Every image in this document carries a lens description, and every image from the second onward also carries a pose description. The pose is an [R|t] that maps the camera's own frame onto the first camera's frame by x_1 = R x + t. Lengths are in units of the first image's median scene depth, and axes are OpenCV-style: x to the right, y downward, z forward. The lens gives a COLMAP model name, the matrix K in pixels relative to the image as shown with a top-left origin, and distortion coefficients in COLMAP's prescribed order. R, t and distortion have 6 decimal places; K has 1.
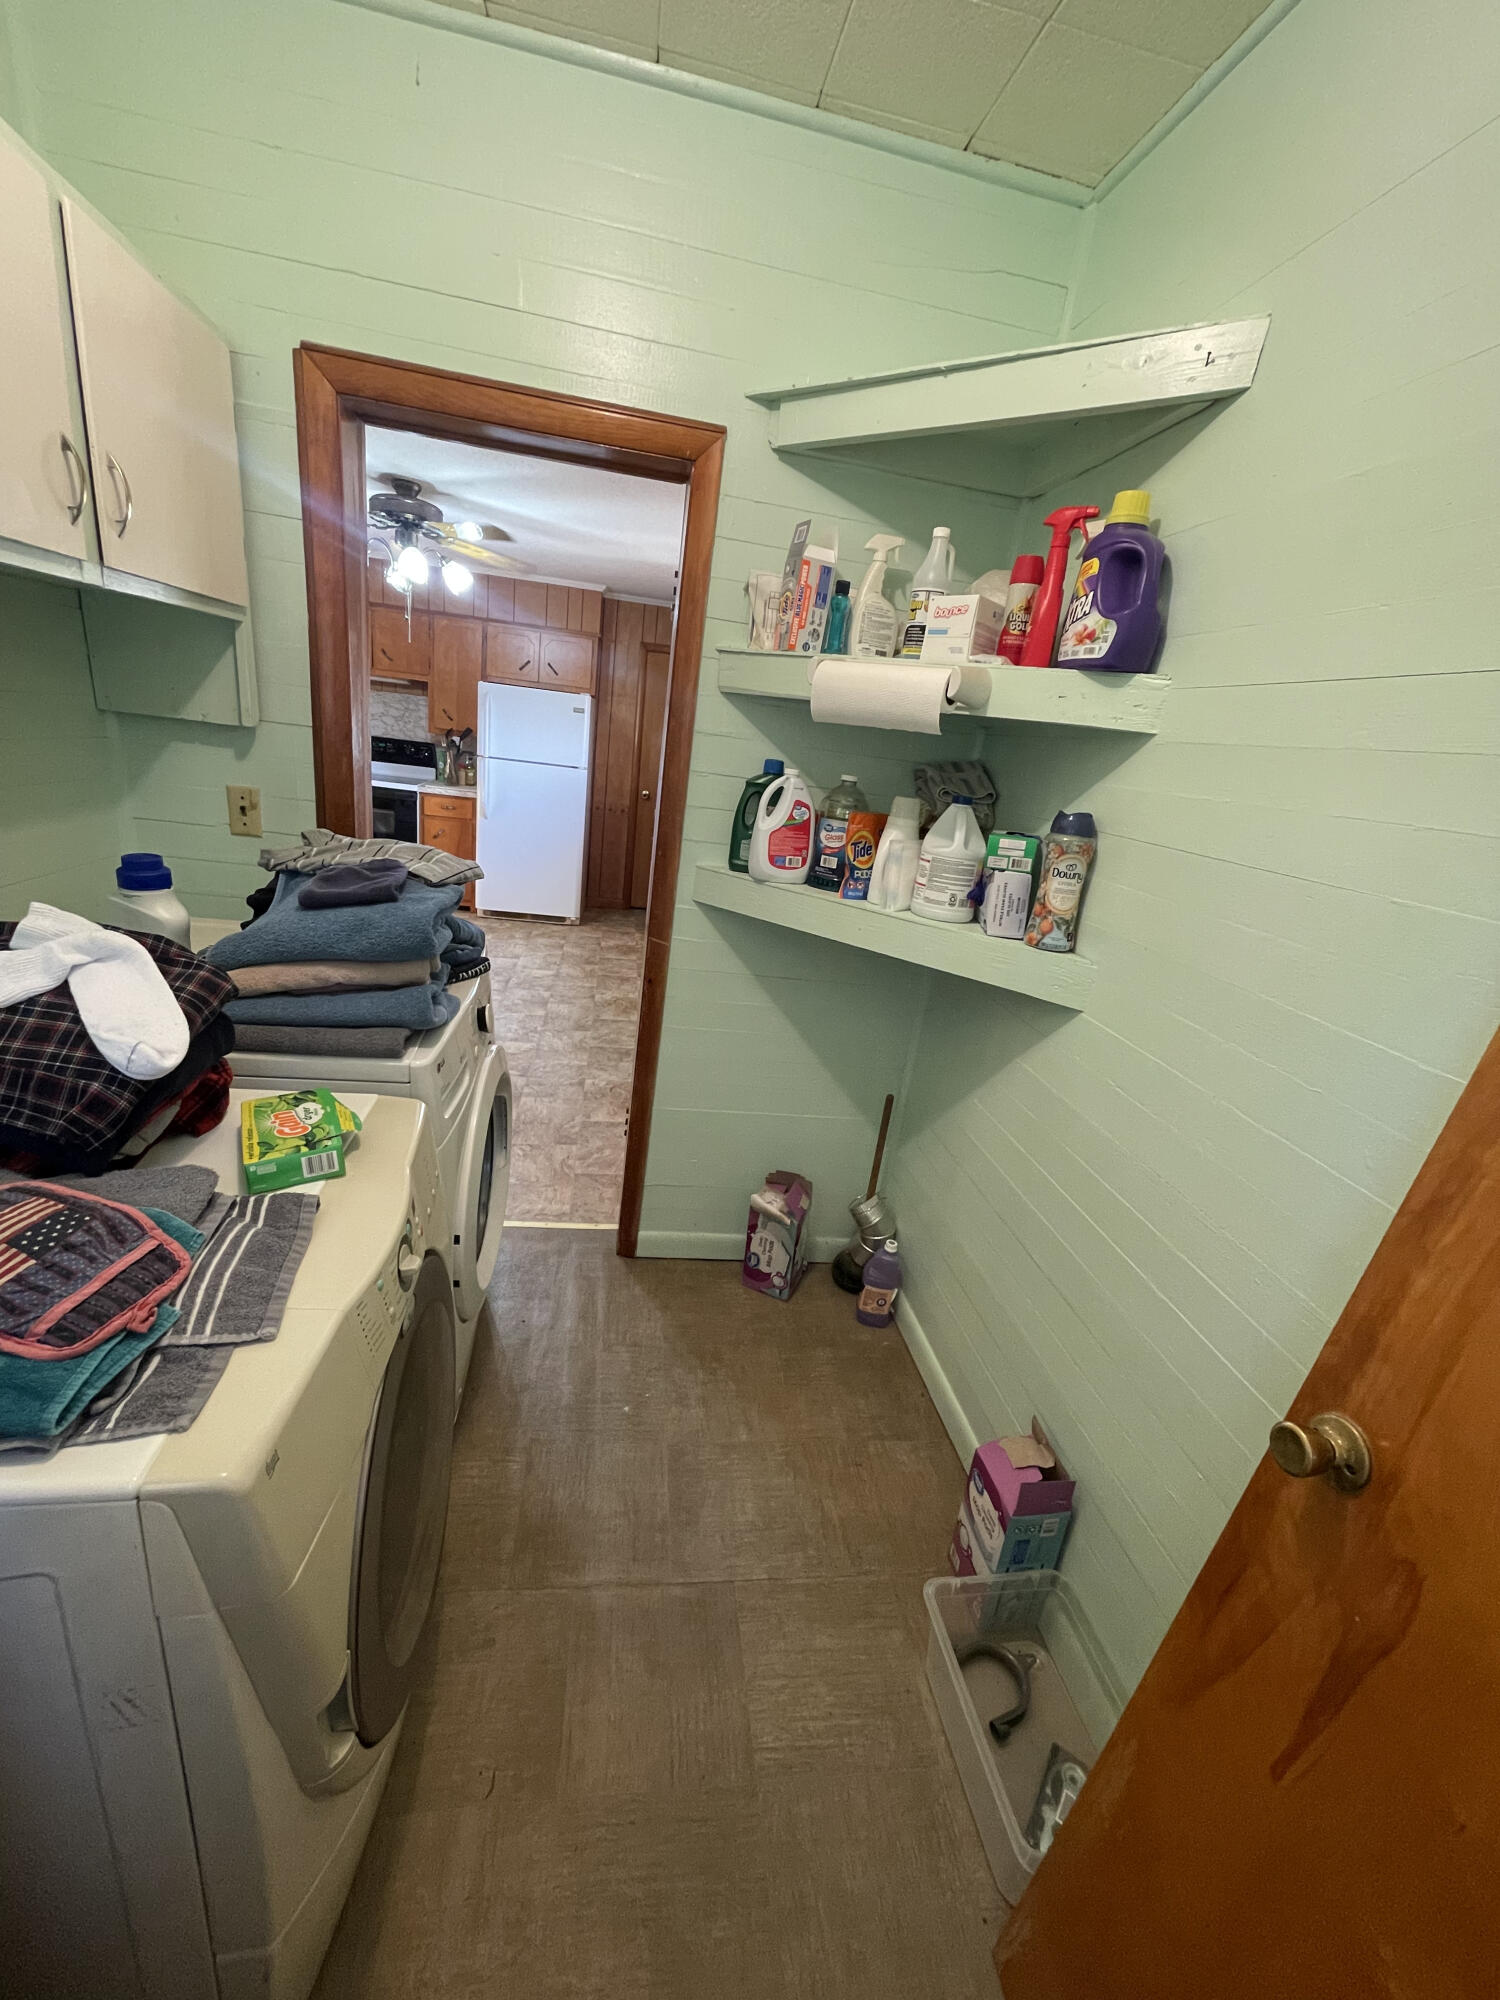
lens RADIAL K [[806.1, 0, 738.6], [0, 806.1, 1004.5], [0, 0, 1]] dist [-0.001852, 0.001562]
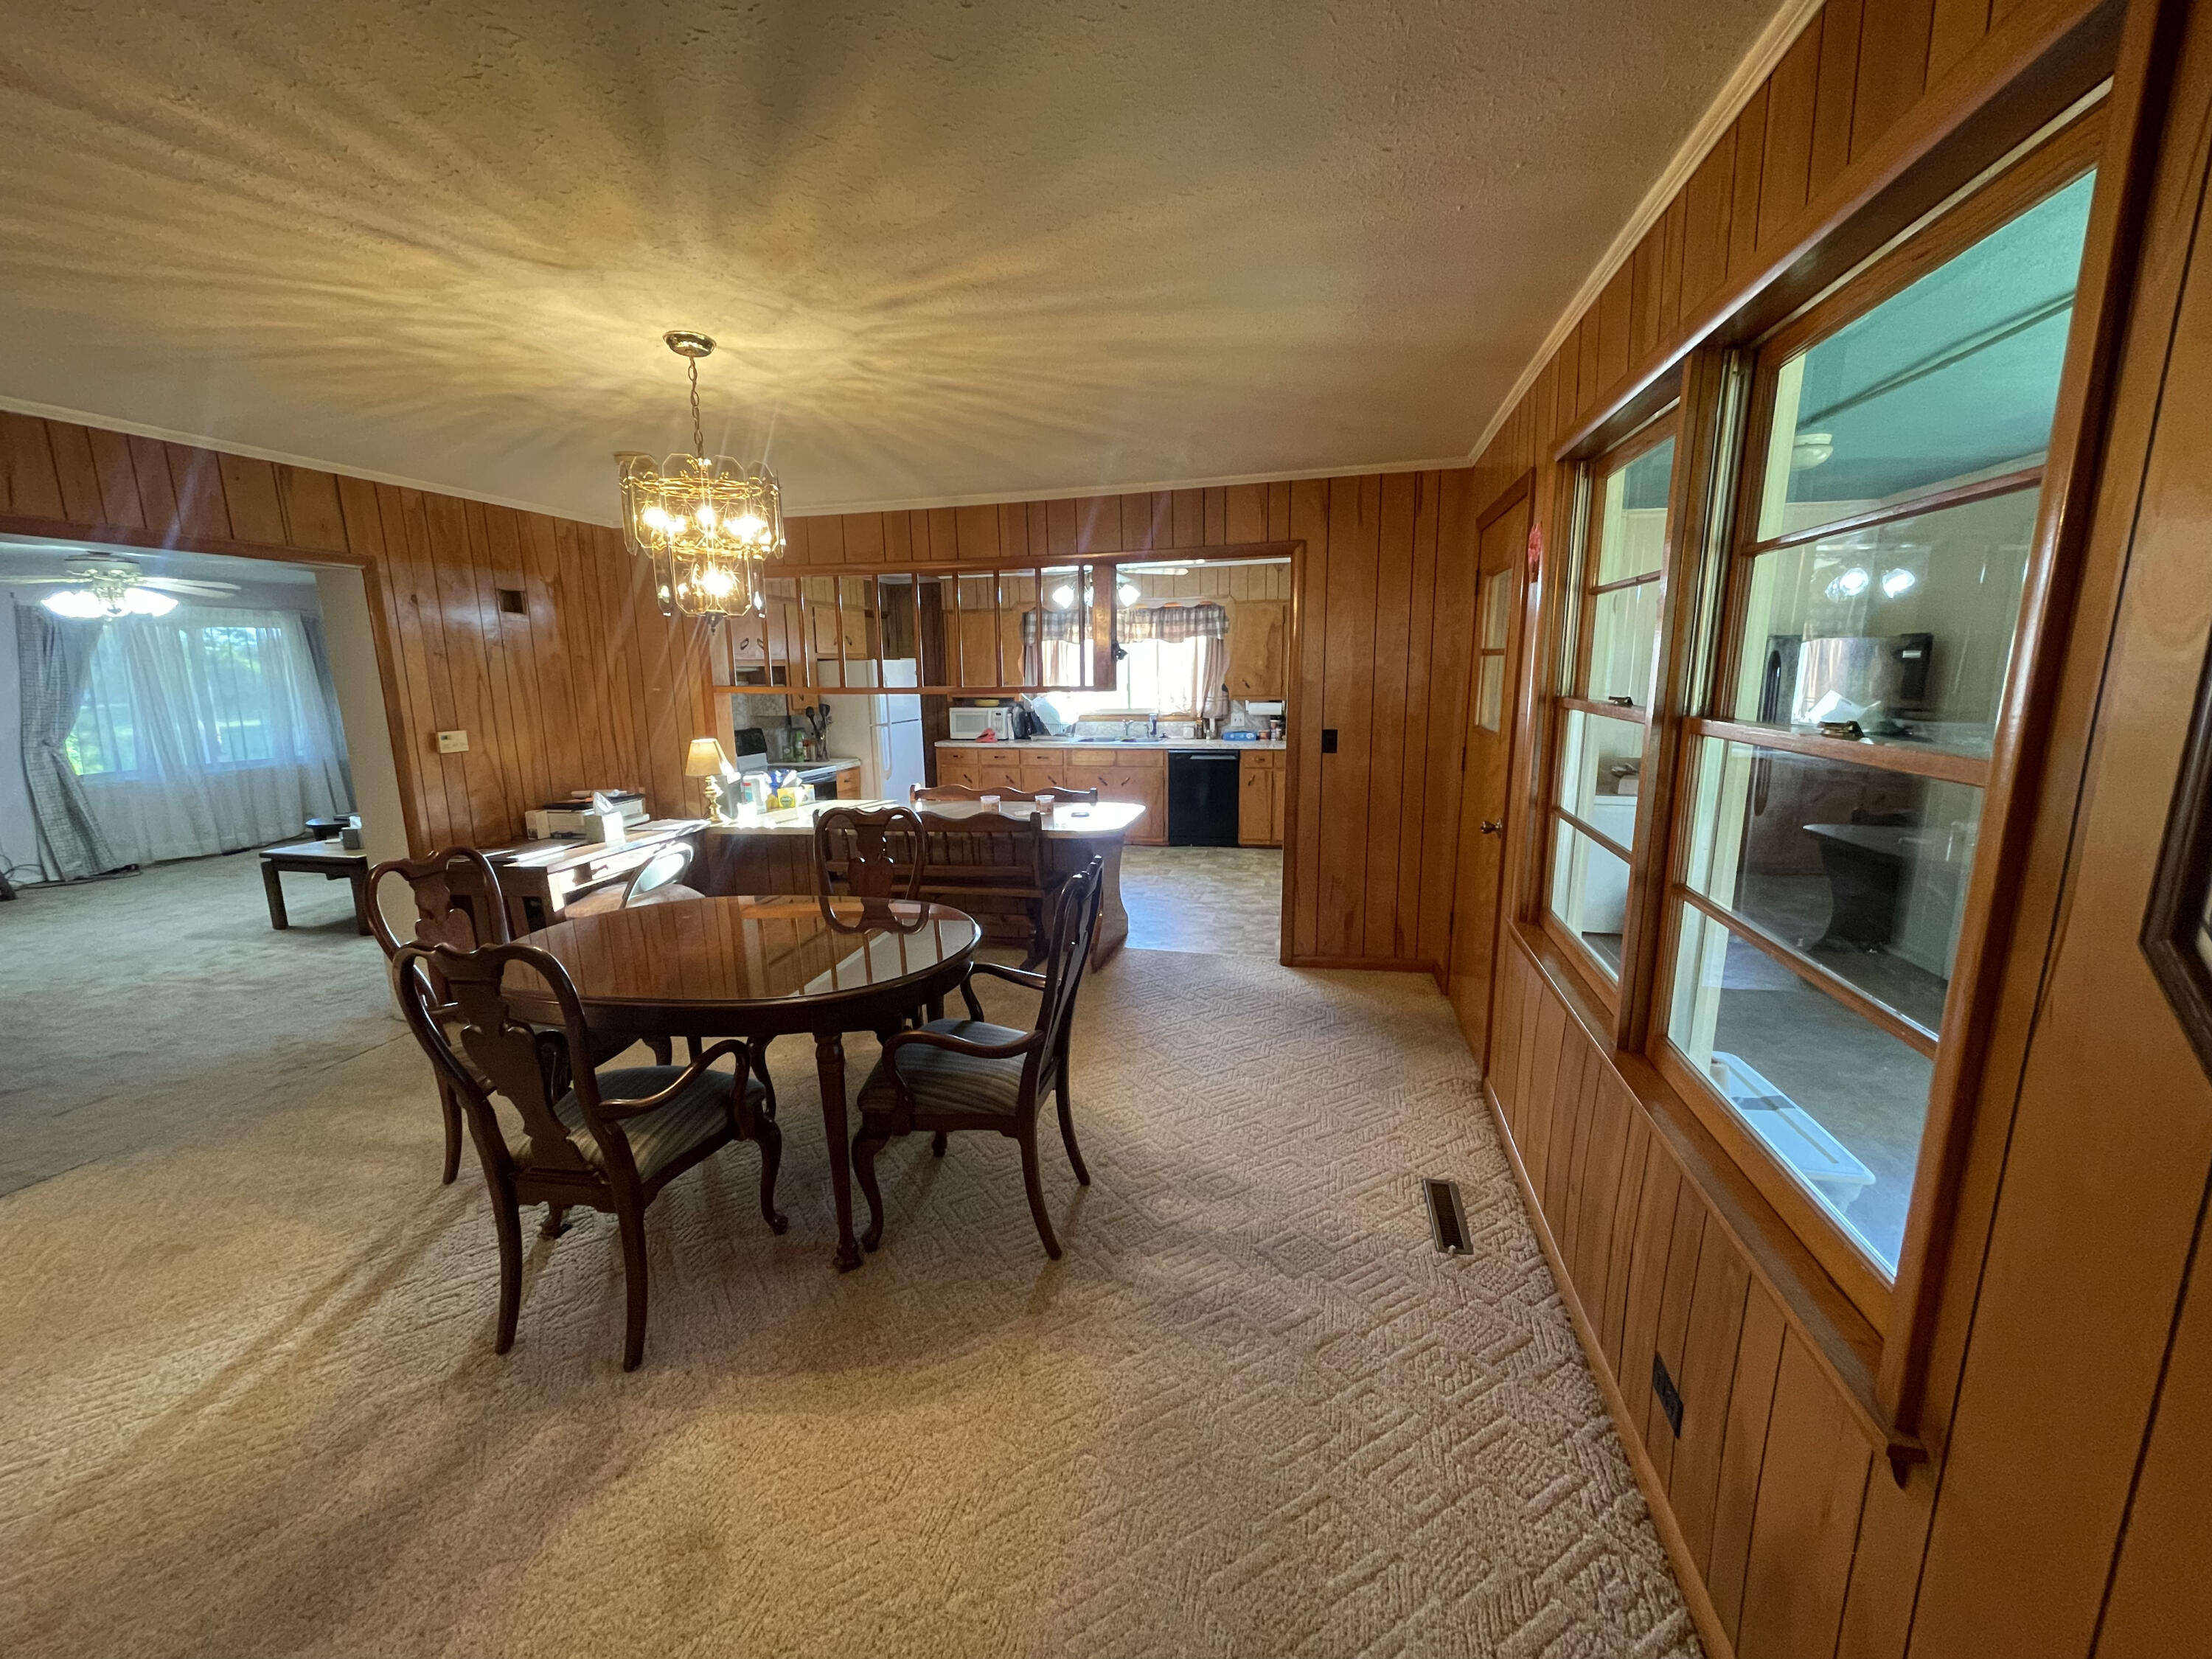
lens RADIAL K [[891.6, 0, 1109.8], [0, 891.6, 833.7], [0, 0, 1]] dist [-0.001852, 0.001562]
pose [[0.342437, -0.294838, 0.892081, -1.304793], [0.353857, 0.920043, 0.168246, -0.259046], [-0.870357, 0.258055, 0.419387, 0.255263]]
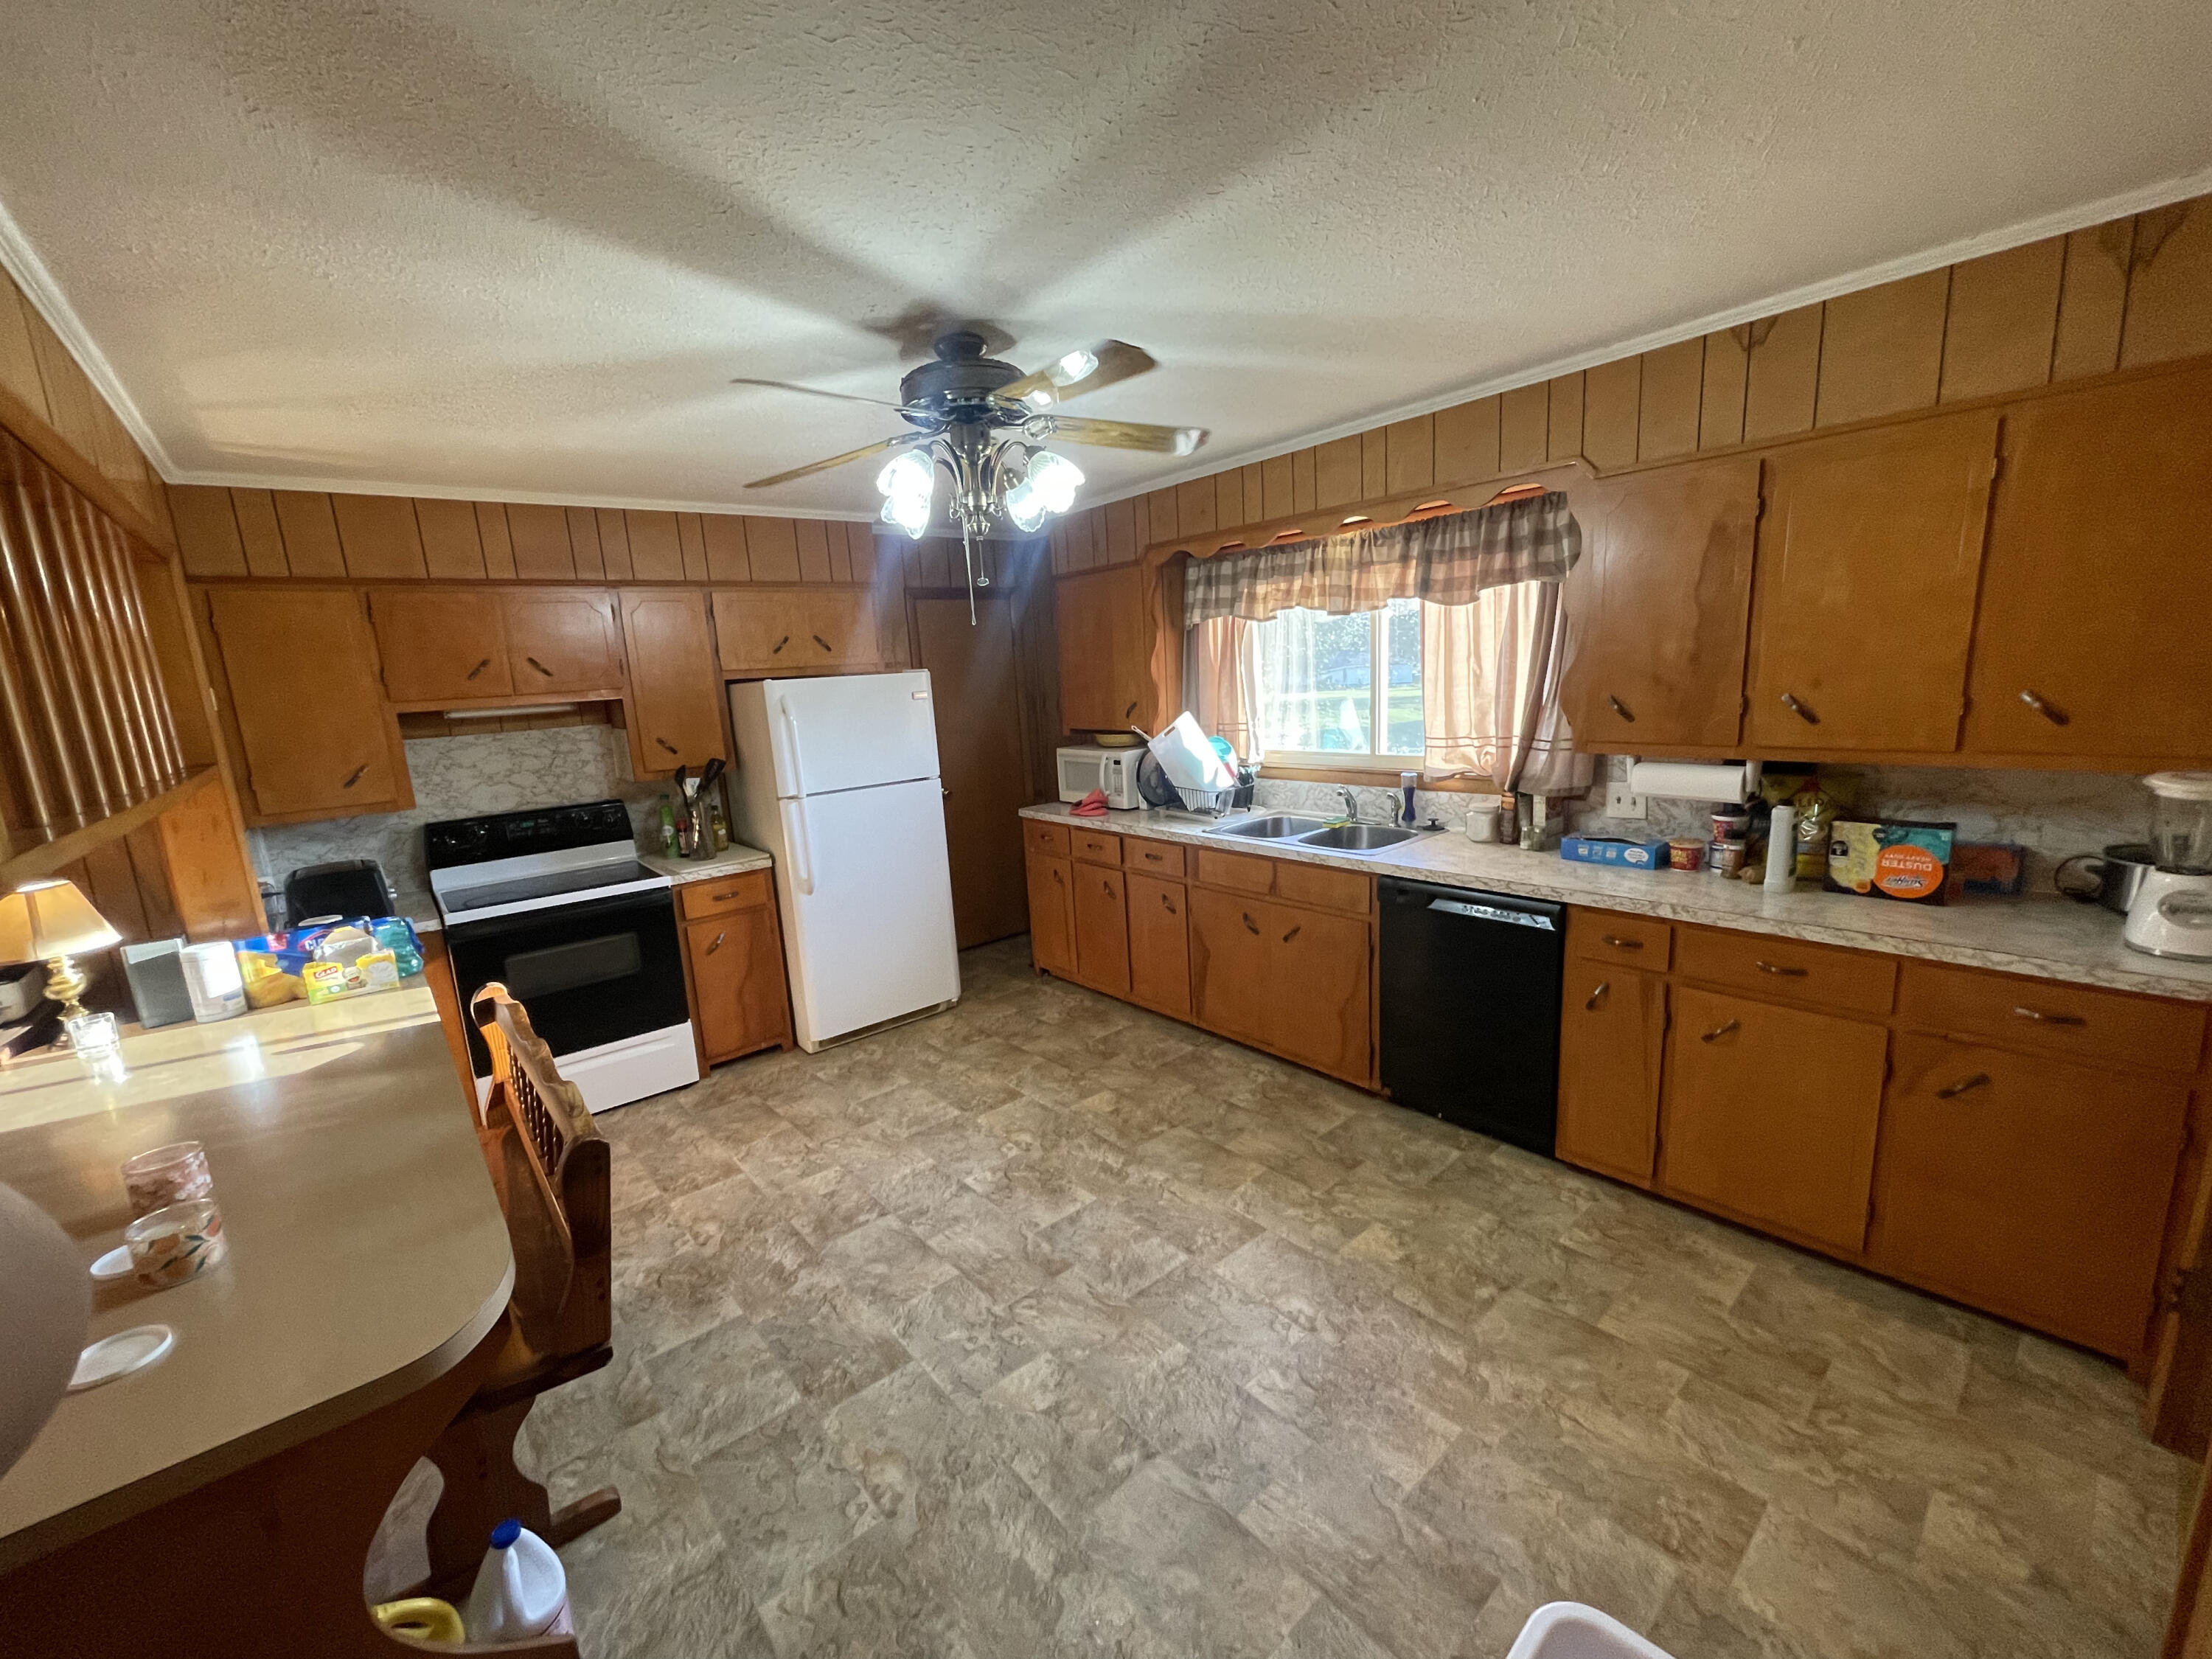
lens RADIAL K [[891.6, 0, 1106.5], [0, 891.6, 835.0], [0, 0, 1]] dist [-0.001852, 0.001562]
pose [[0.824751, -0.268507, 0.497684, -0.450931], [0.325338, 0.945146, -0.029224, -0.181257], [-0.462538, 0.186018, 0.866866, 0.314235]]
